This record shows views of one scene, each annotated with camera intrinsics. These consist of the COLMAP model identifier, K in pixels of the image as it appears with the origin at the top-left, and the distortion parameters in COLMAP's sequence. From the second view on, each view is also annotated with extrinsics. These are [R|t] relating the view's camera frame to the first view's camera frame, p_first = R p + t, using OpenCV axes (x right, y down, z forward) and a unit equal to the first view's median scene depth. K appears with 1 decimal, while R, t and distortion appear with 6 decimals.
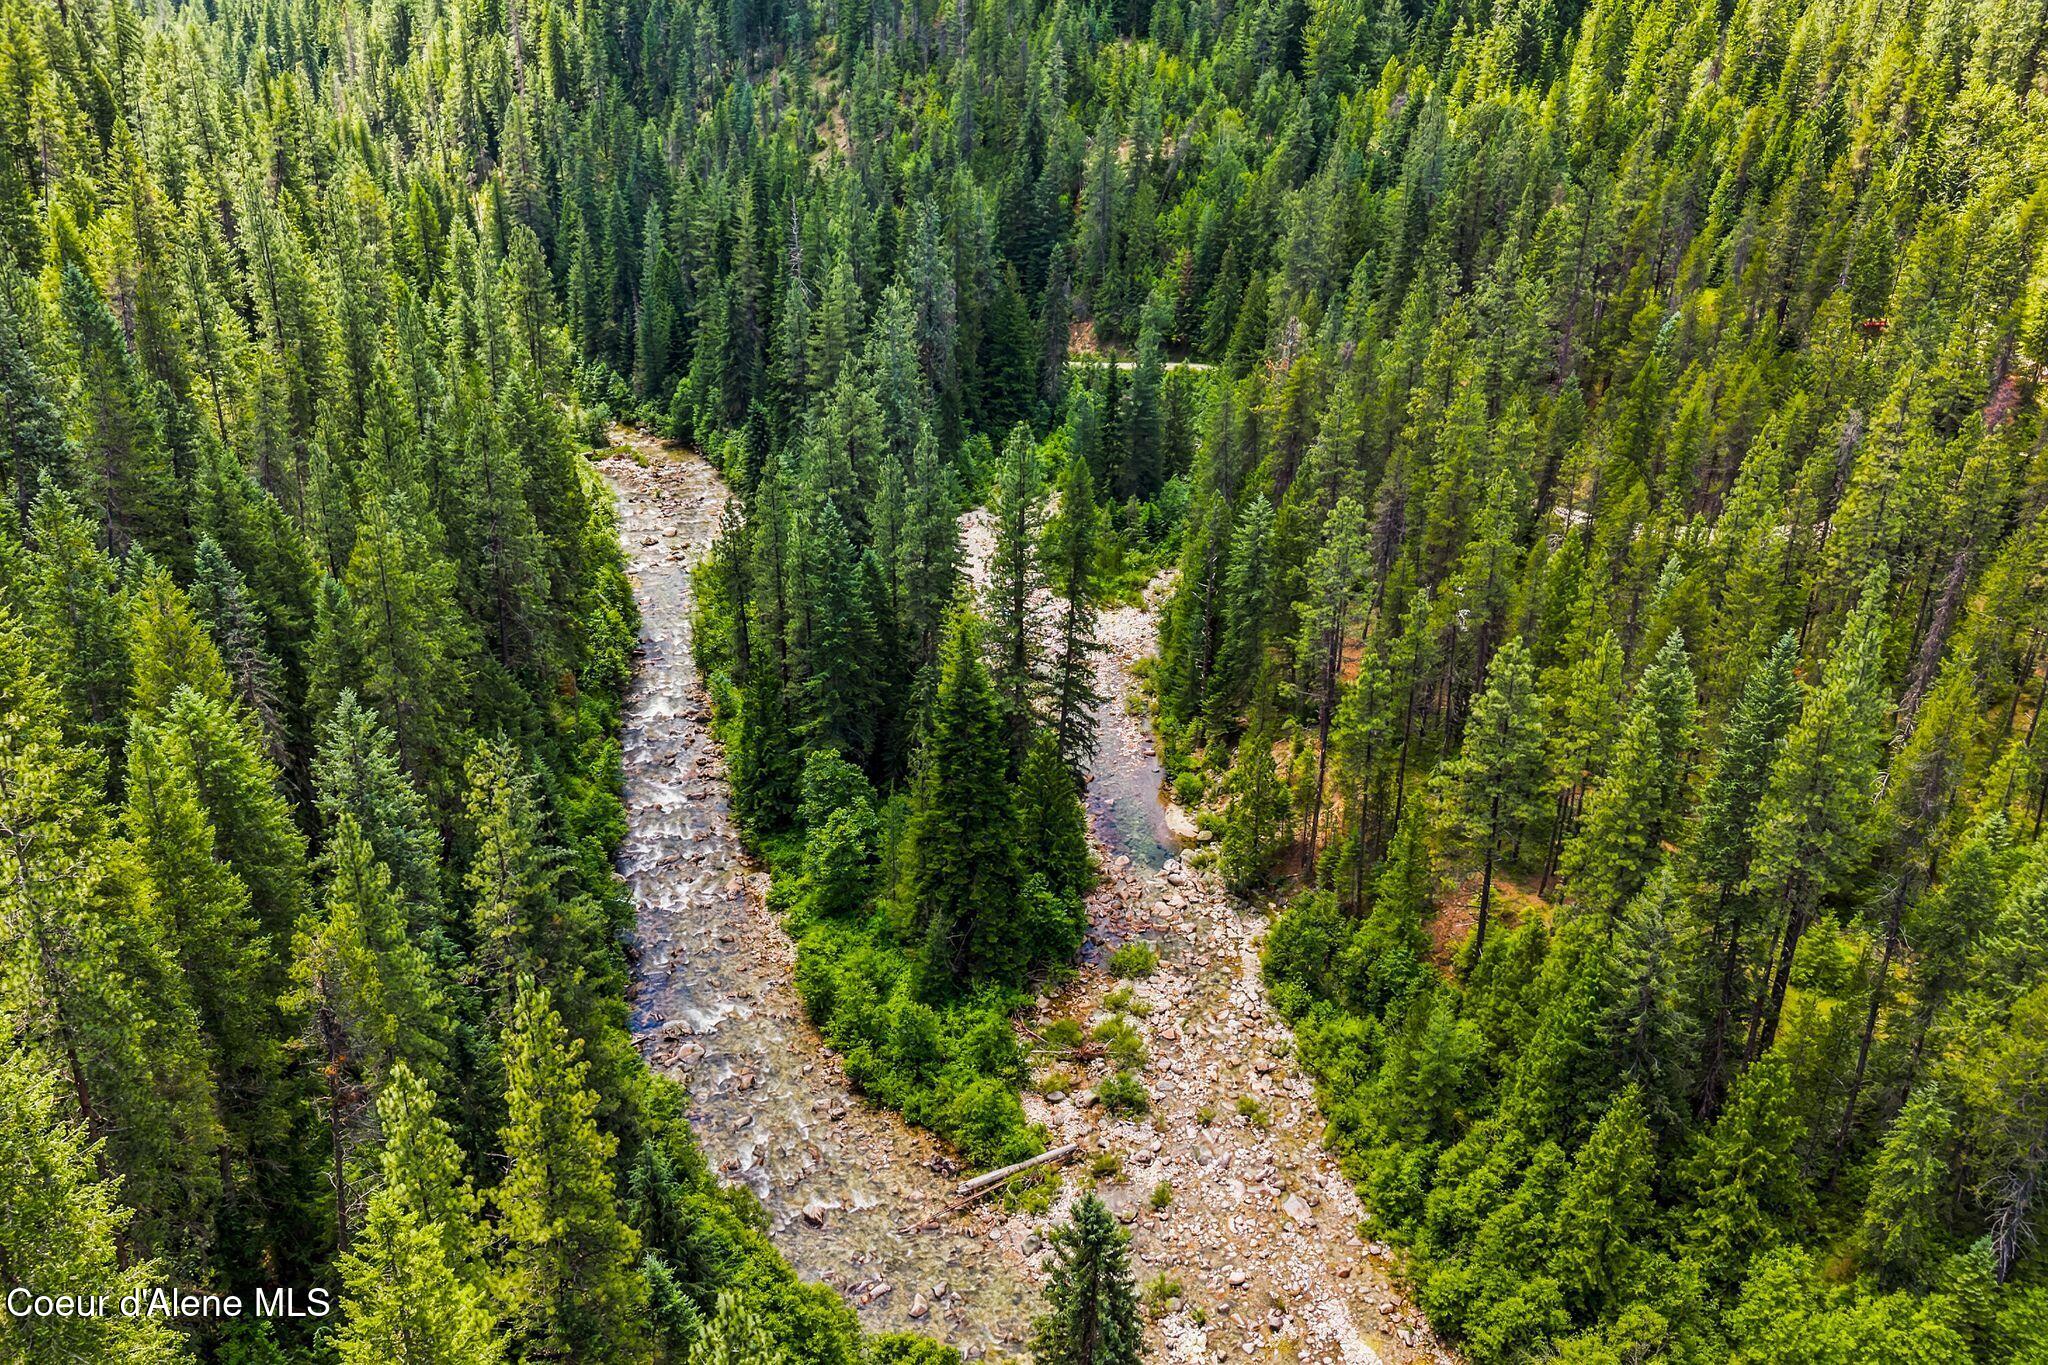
lens RADIAL K [[1647.5, 0, 1024.0], [0, 1647.5, 682.5], [0, 0, 1]] dist [0.017587, 0.000709]
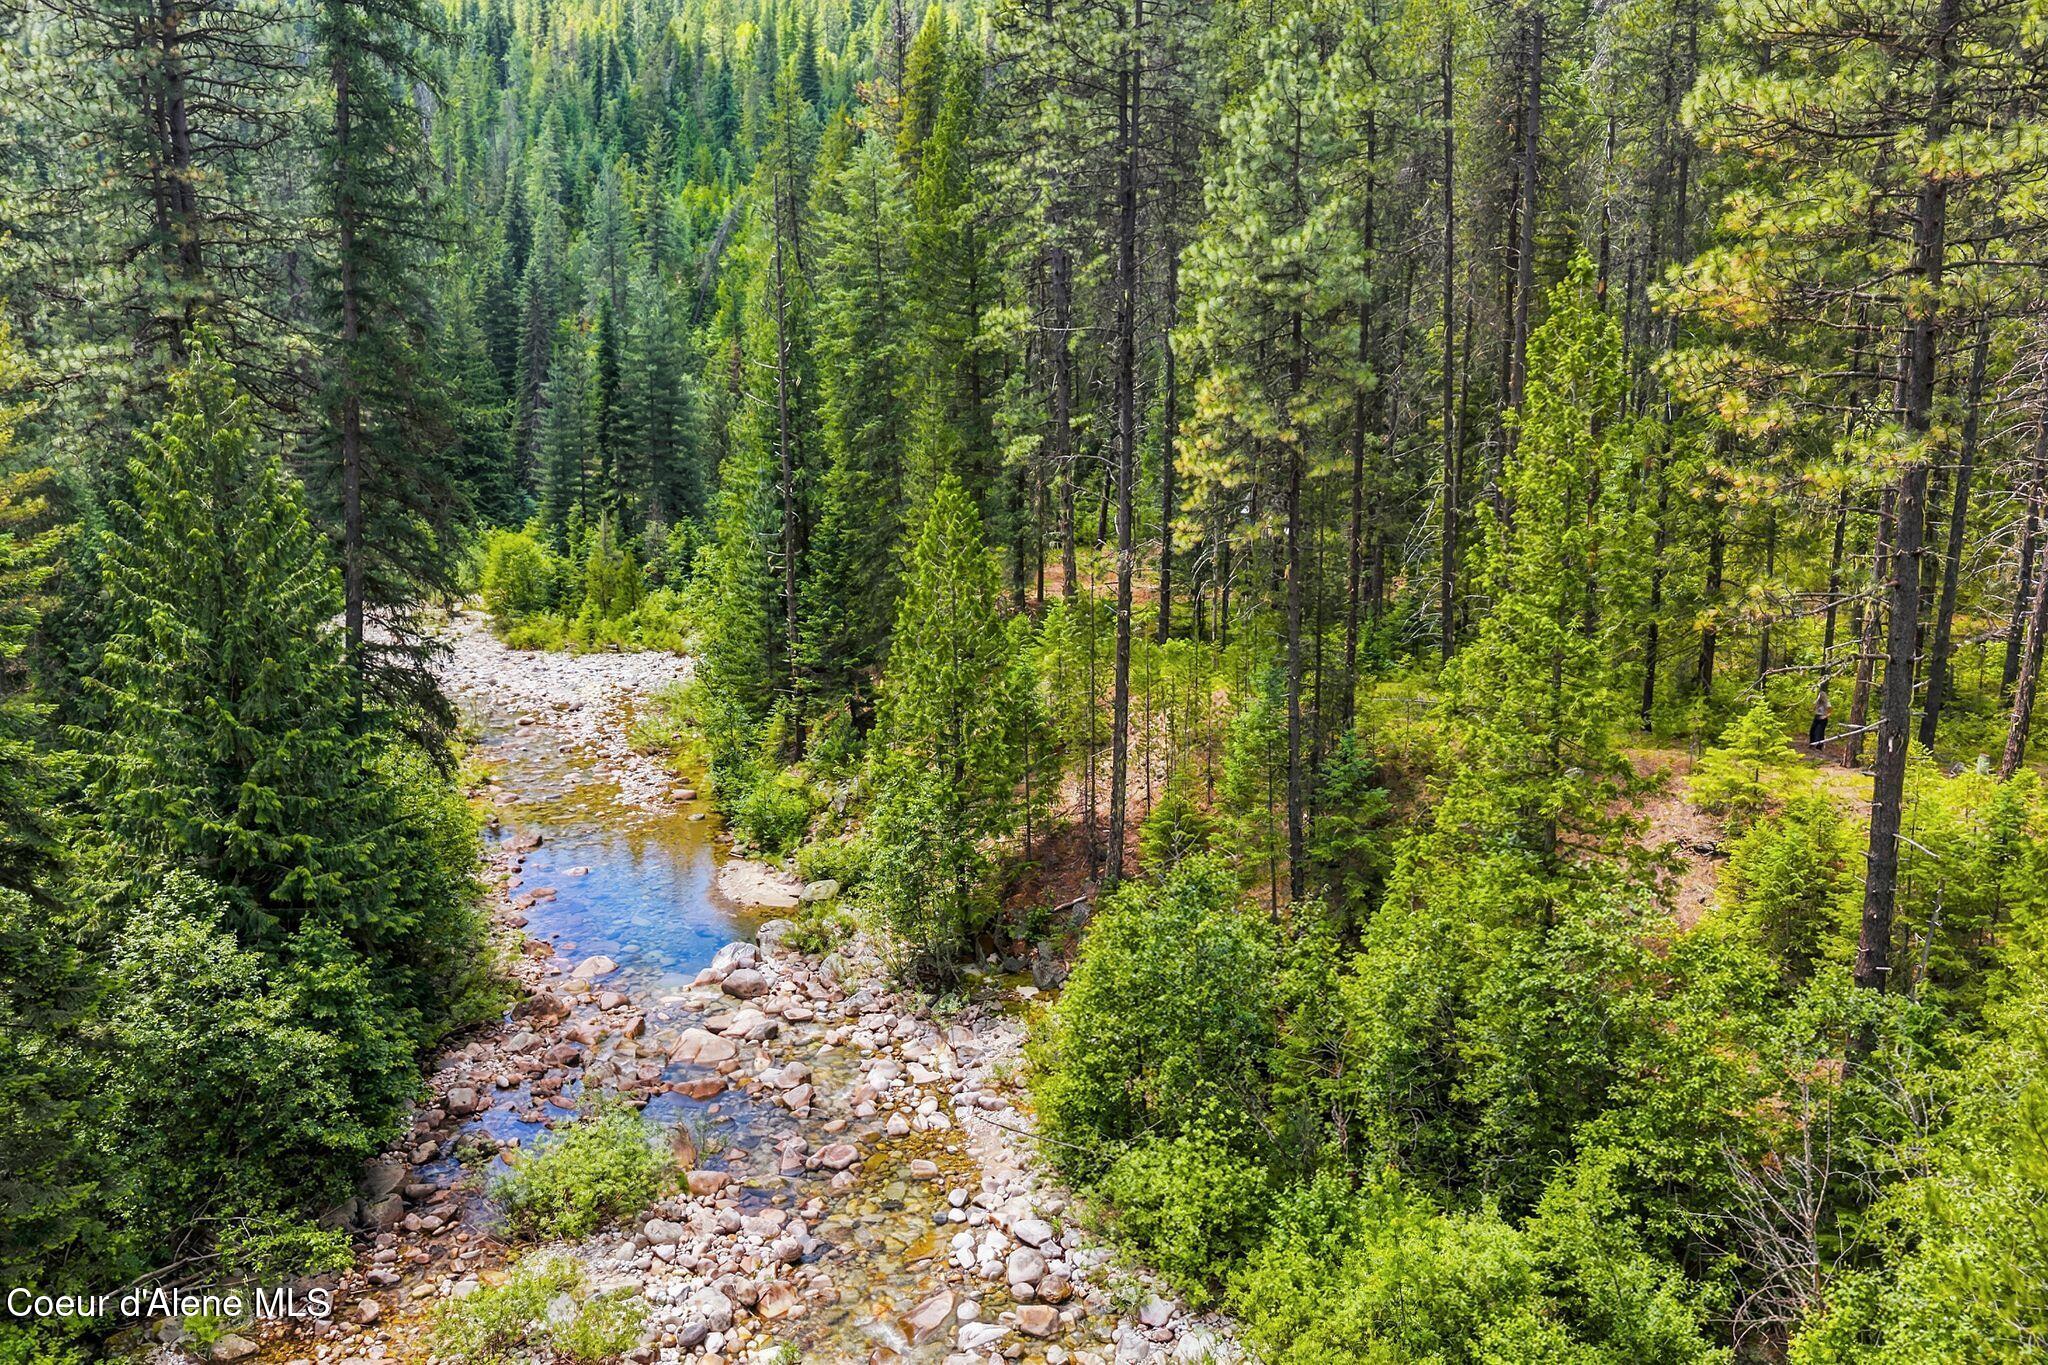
lens RADIAL K [[1647.5, 0, 1024.0], [0, 1647.5, 682.5], [0, 0, 1]] dist [0.017587, 0.000709]
pose [[0.967808, -0.077034, 0.239612, 0.073887], [0.134160, 0.963381, -0.232159, 0.155354], [-0.212953, 0.256831, 0.942703, 0.671738]]
